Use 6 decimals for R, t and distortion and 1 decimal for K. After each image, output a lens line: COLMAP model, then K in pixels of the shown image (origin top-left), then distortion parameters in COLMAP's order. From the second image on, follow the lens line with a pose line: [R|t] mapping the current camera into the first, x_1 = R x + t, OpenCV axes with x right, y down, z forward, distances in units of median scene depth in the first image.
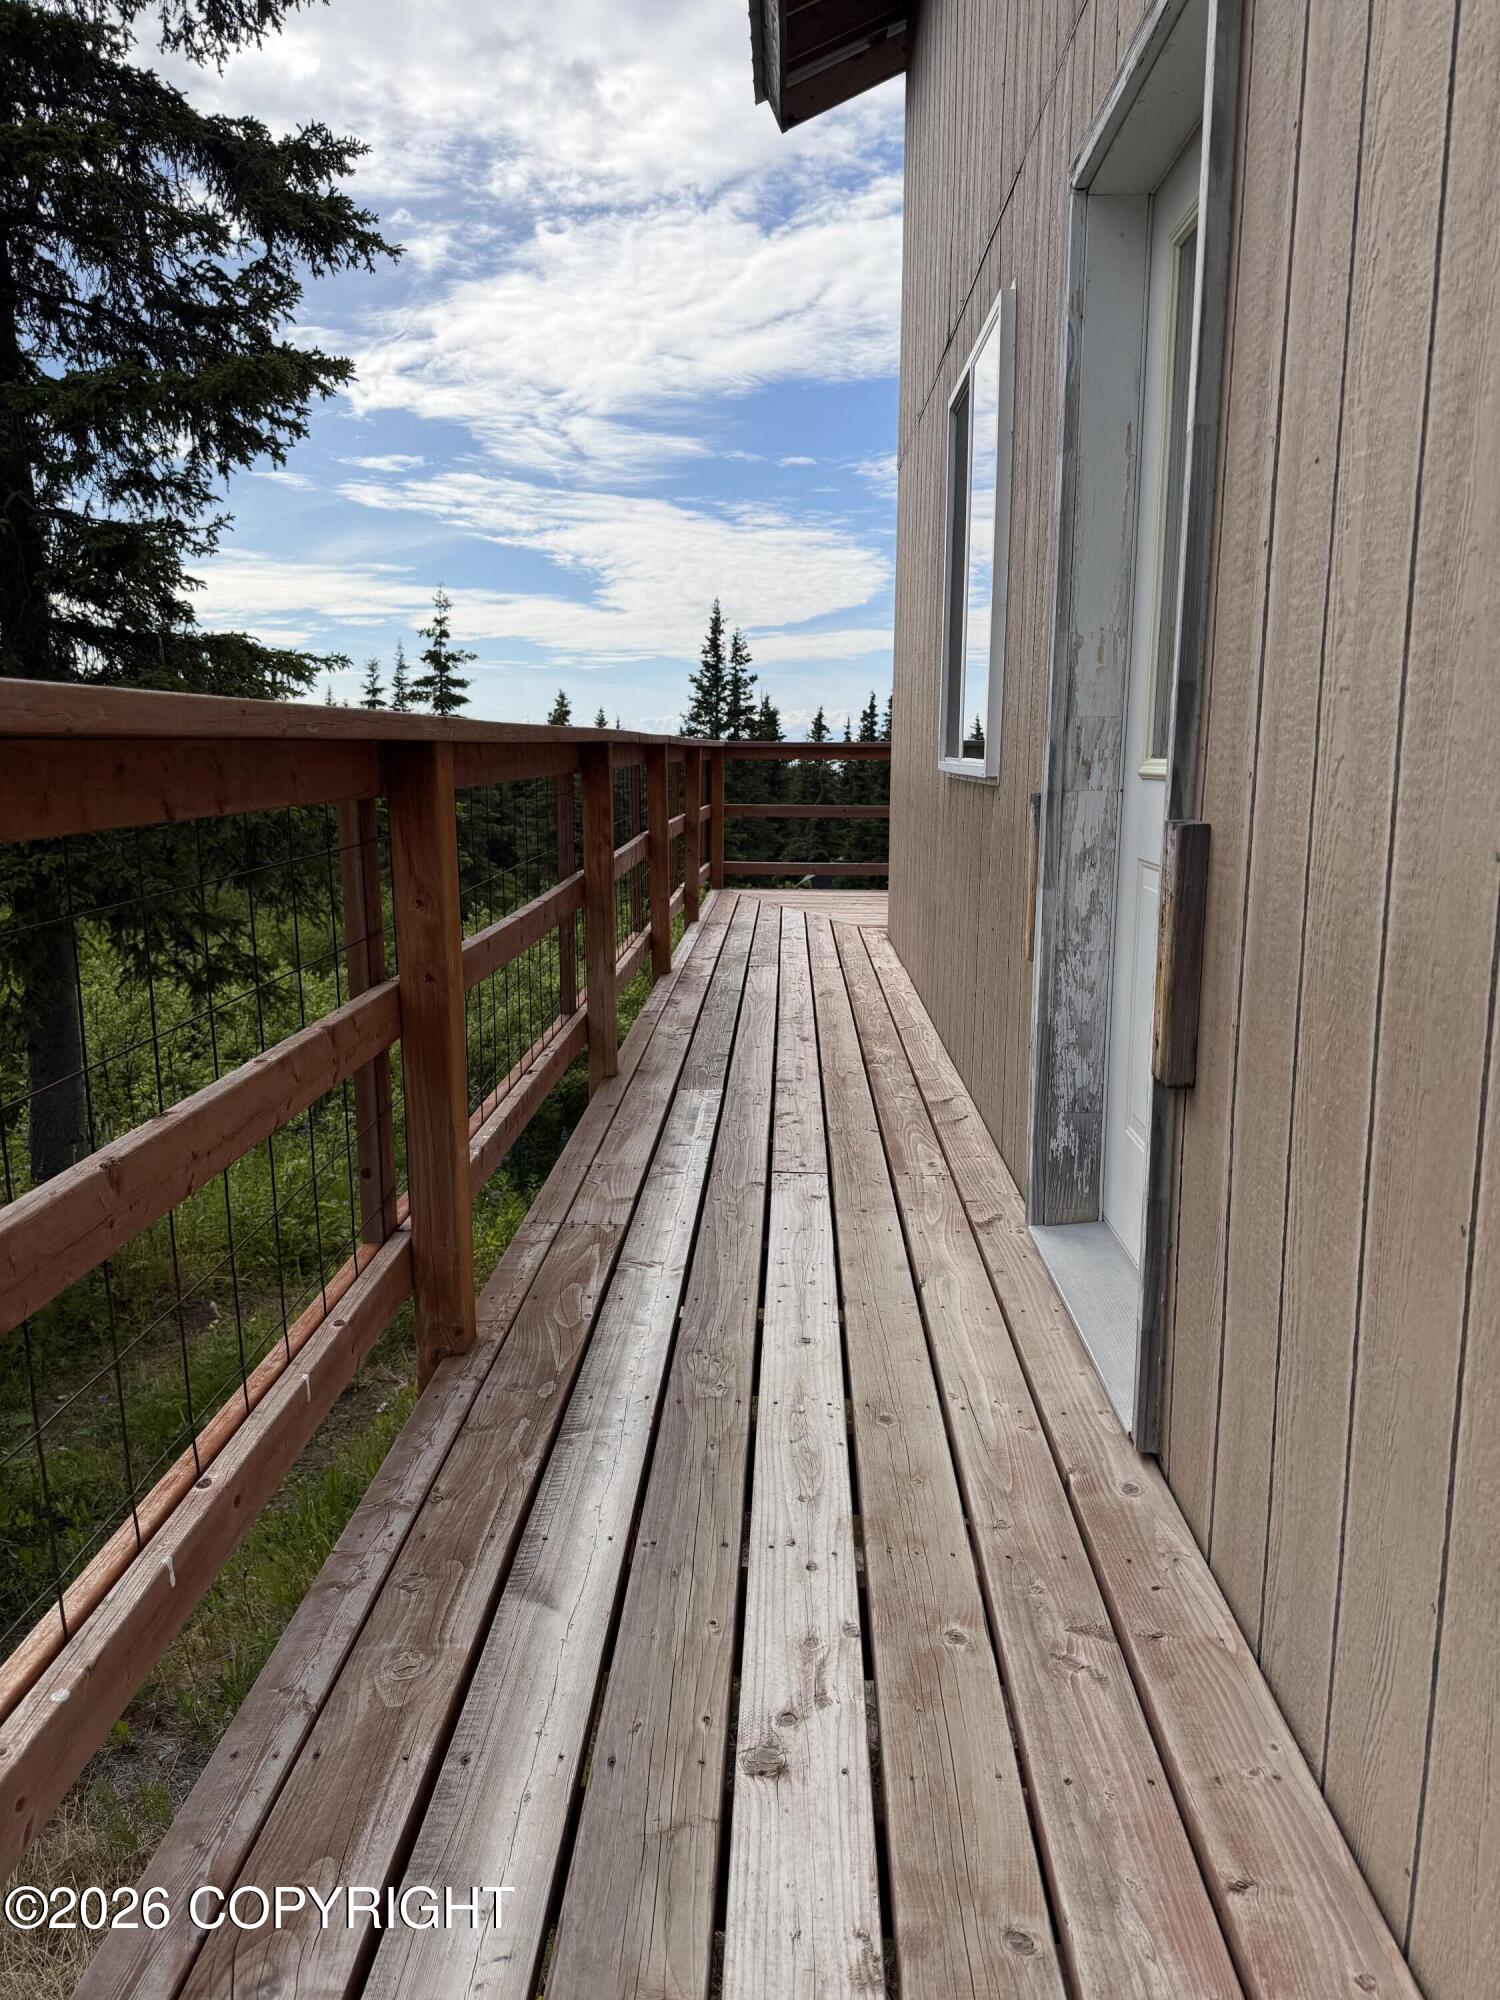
lens RADIAL K [[1389.3, 0, 750.0], [0, 1389.3, 1000.0], [0, 0, 1]] dist [-0.002641, 0.000393]
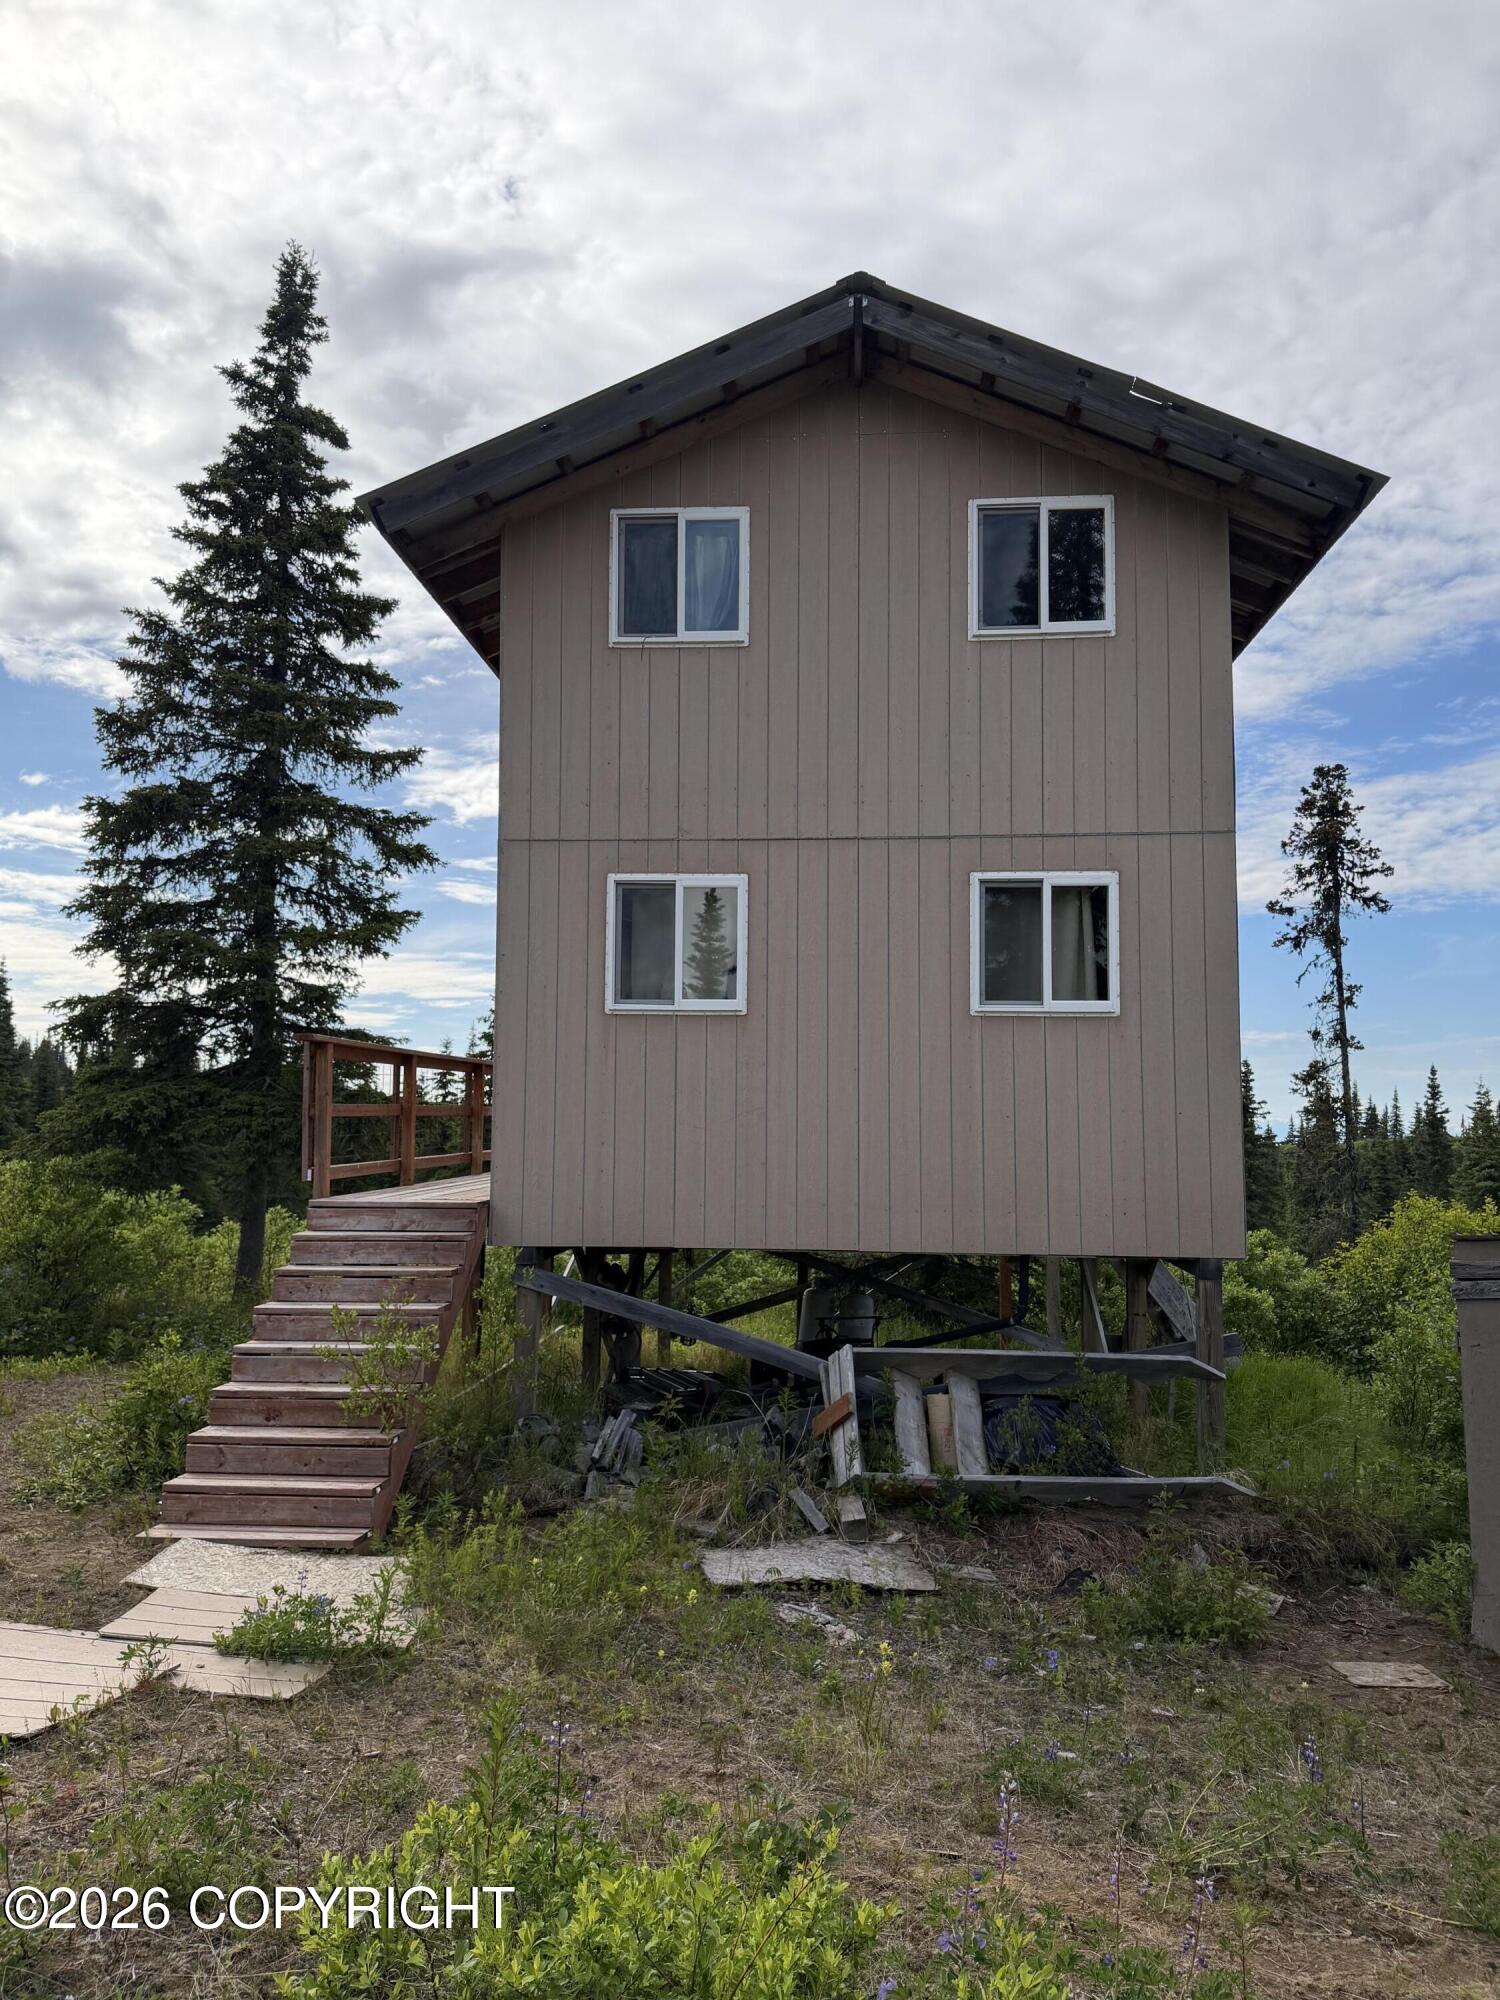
lens RADIAL K [[1389.3, 0, 750.0], [0, 1389.3, 1000.0], [0, 0, 1]] dist [-0.002641, 0.000393]
pose [[0.998642, 0.002378, -0.052043, 0.356127], [-0.016032, 0.964507, -0.263569, 0.258697], [0.049569, 0.264046, 0.963236, -1.084902]]
